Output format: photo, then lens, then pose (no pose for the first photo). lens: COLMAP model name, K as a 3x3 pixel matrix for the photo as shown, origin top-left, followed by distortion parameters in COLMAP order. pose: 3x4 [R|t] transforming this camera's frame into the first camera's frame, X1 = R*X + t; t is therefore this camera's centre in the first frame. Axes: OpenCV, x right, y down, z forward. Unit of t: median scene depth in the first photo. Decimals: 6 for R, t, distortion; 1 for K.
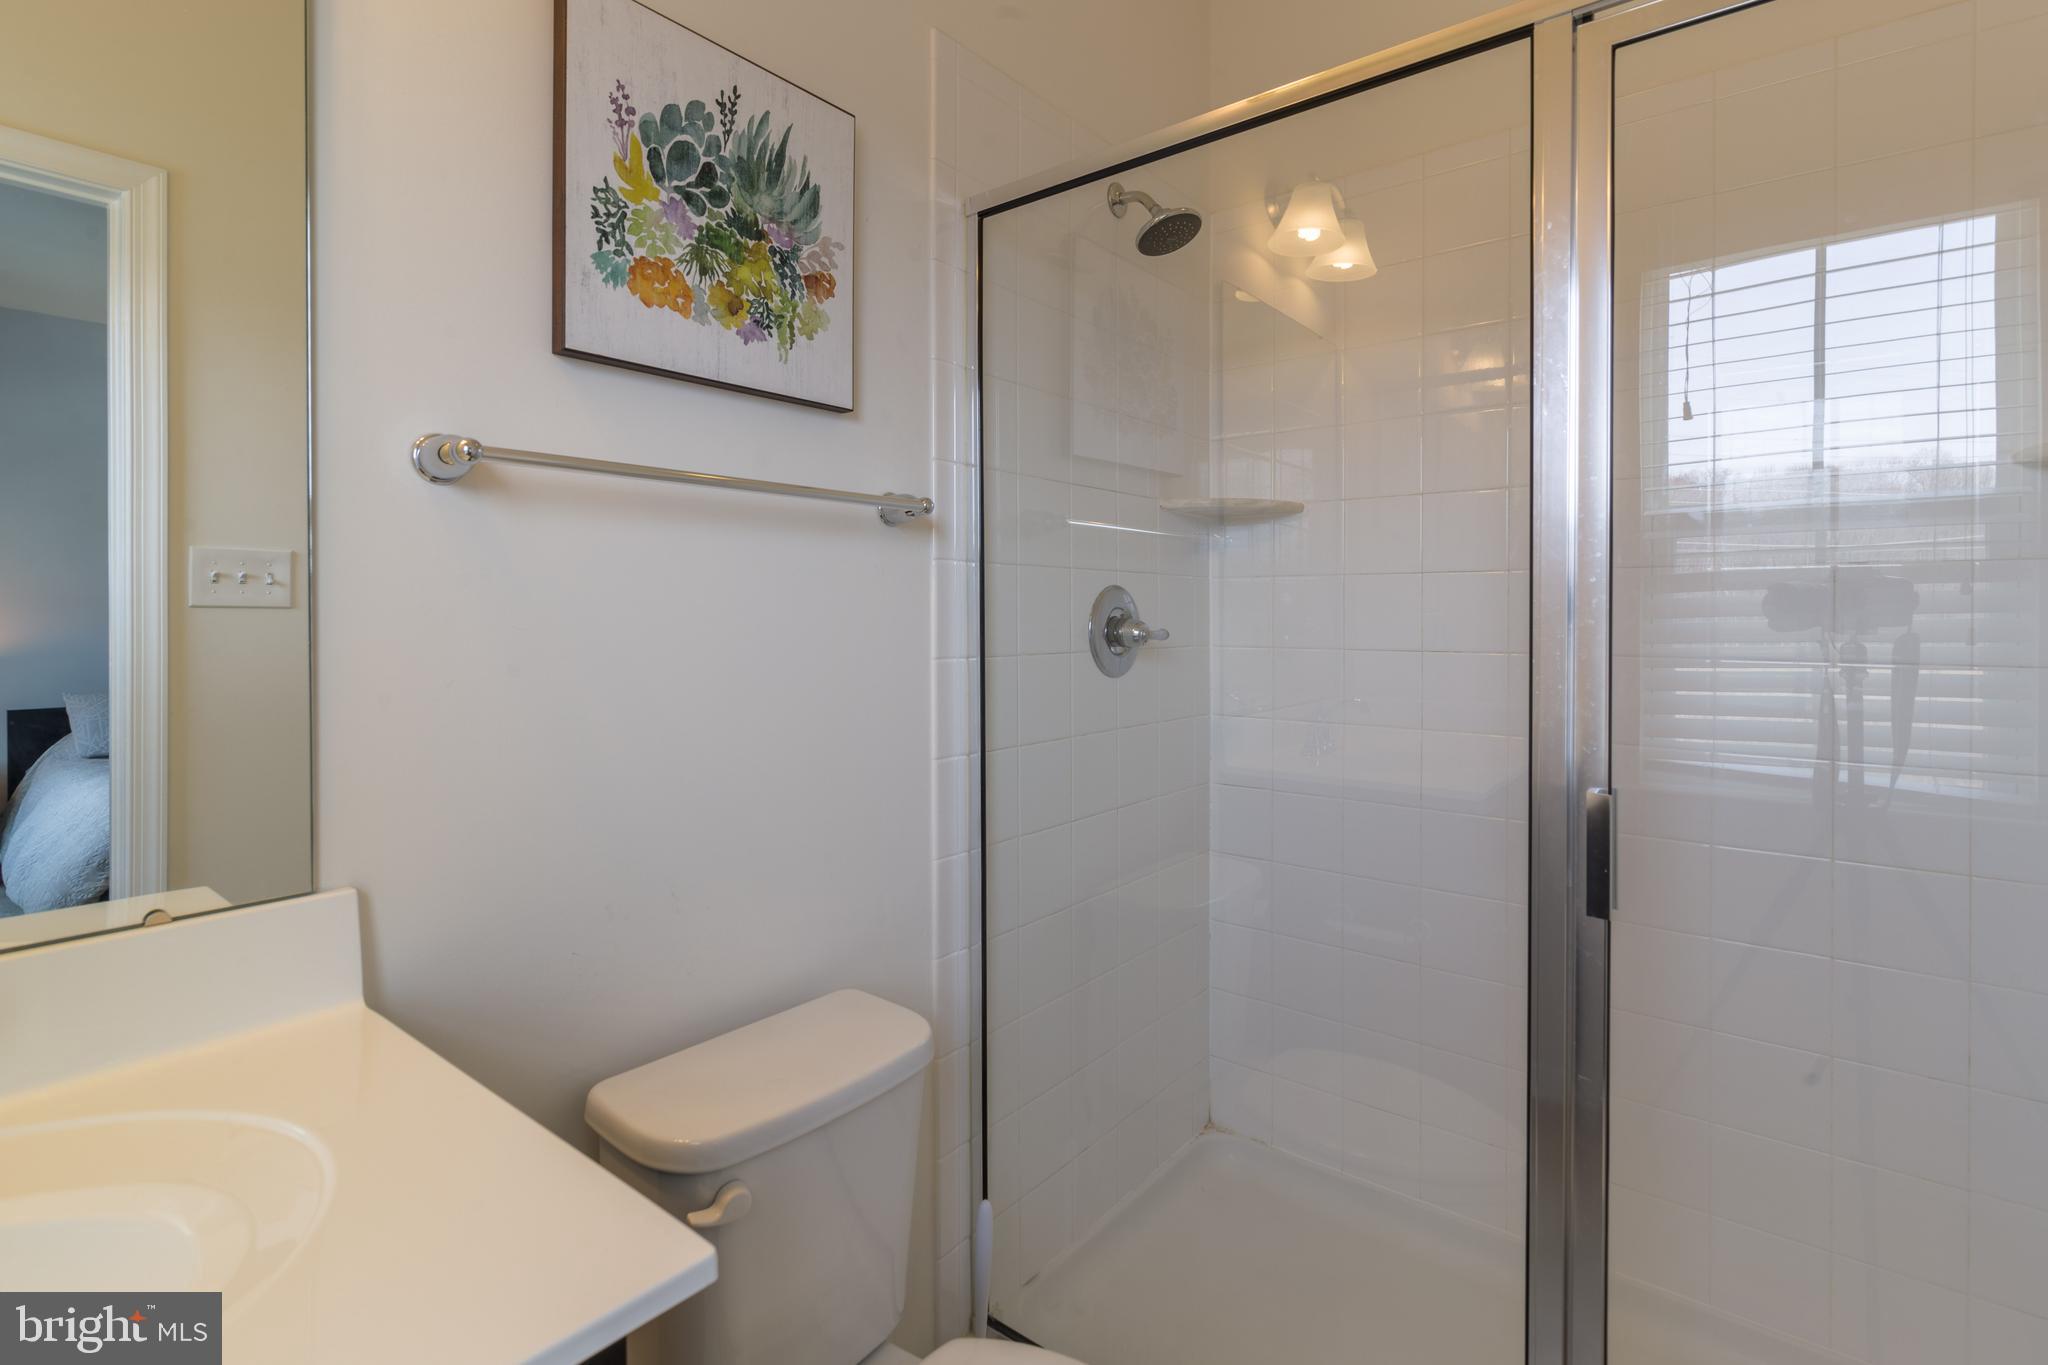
lens RADIAL K [[998.2, 0, 1052.1], [0, 998.2, 617.1], [0, 0, 1]] dist [-0.006113, -0.000930]
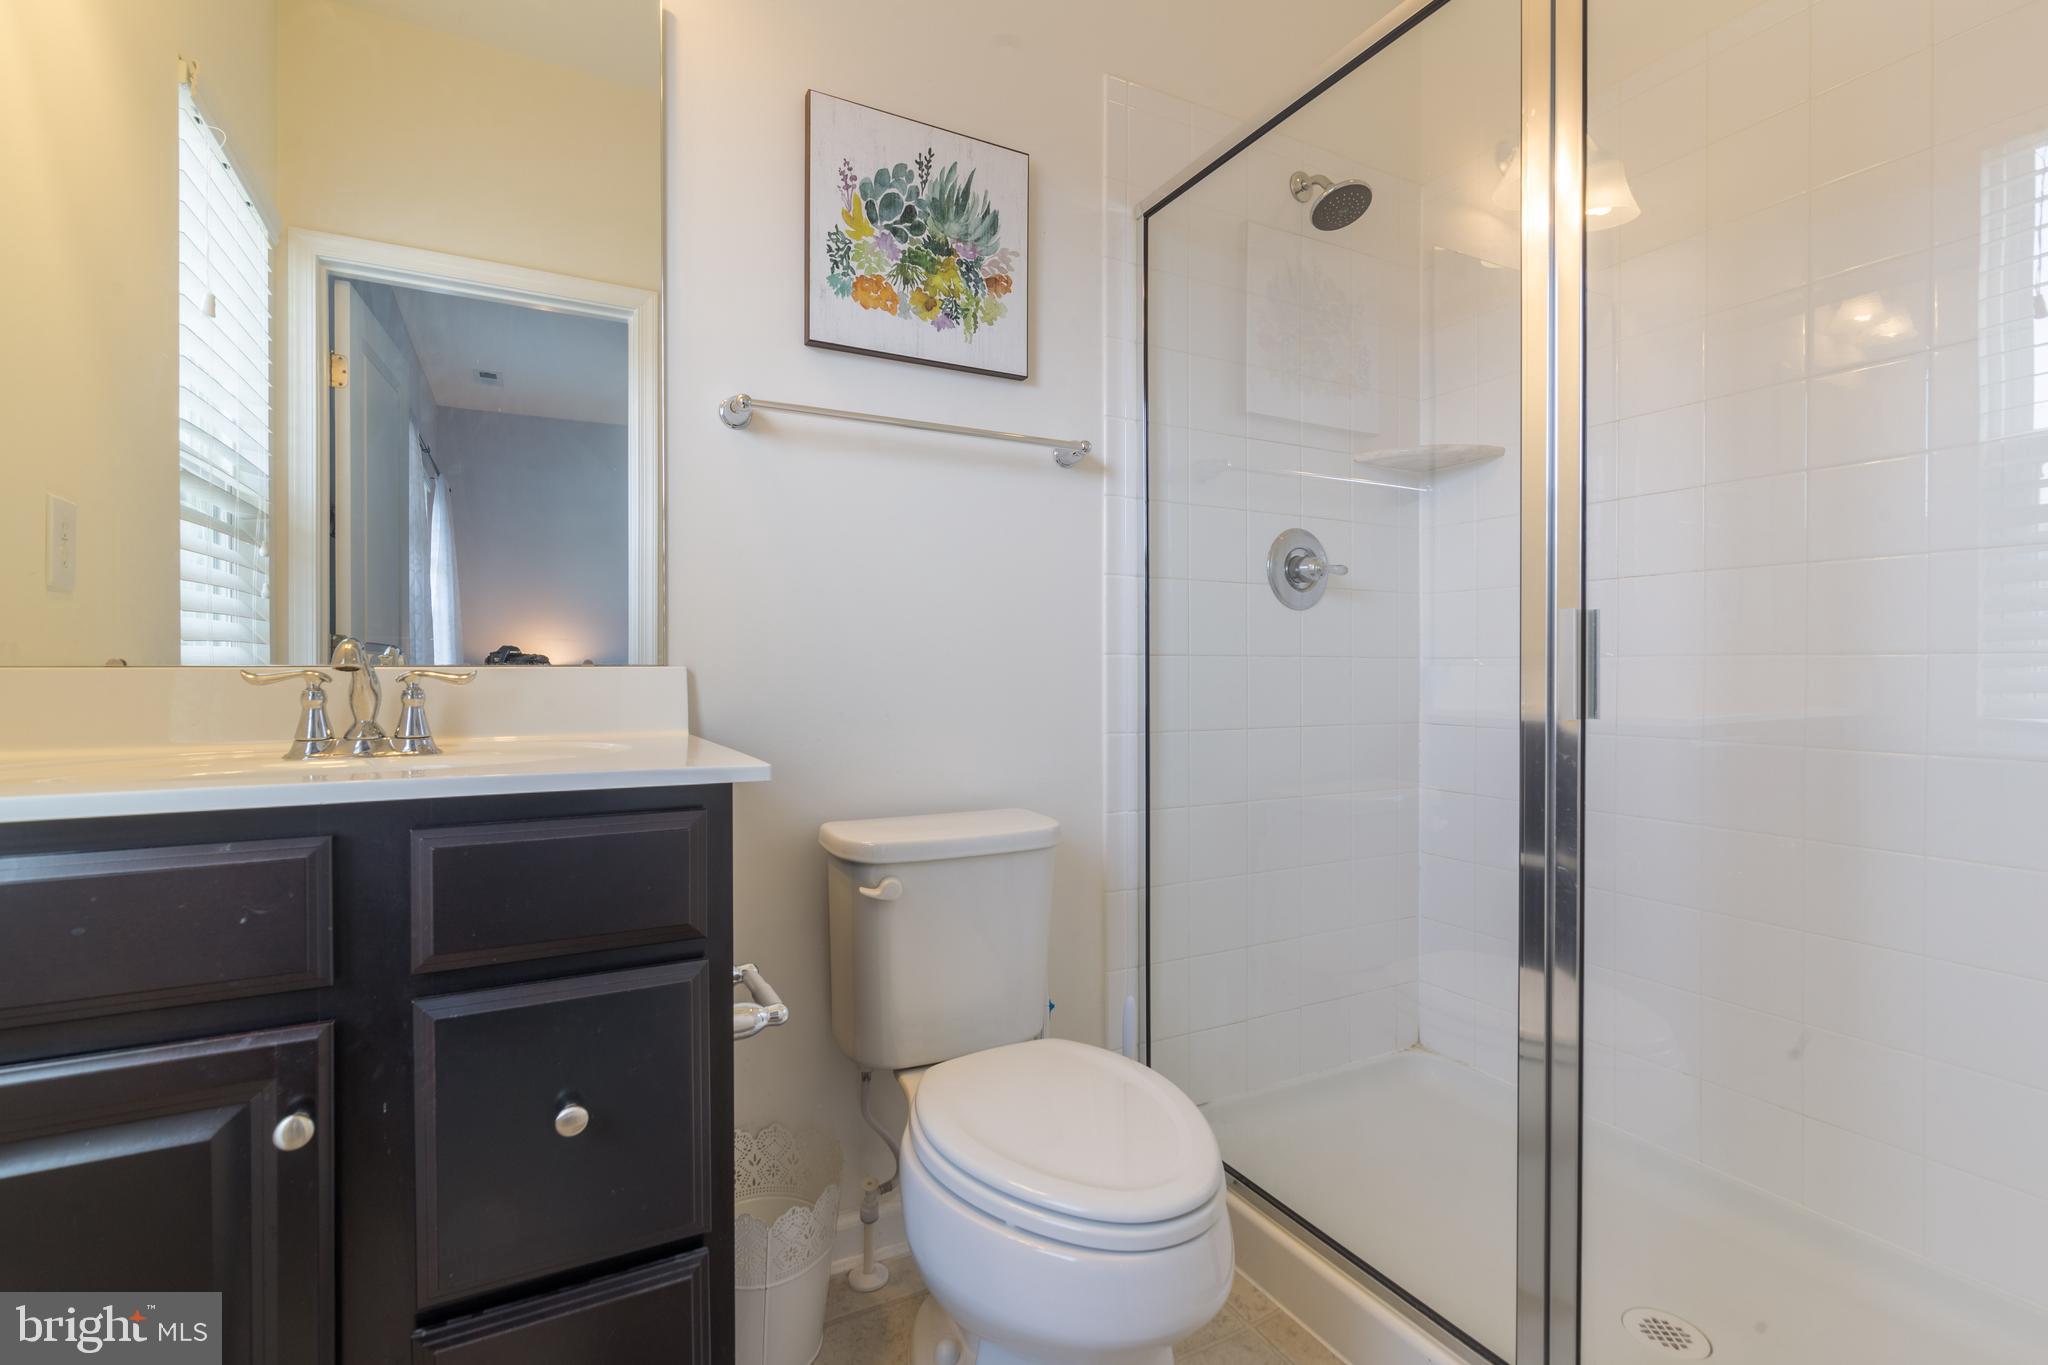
lens RADIAL K [[942.6, 0, 1027.2], [0, 942.6, 680.7], [0, 0, 1]] dist [-0.005200, 0.002331]
pose [[0.907327, 0.001694, -0.420423, 0.318450], [-0.000899, 0.999997, 0.002090, 0.188447], [0.420425, -0.001518, 0.907326, -0.132248]]
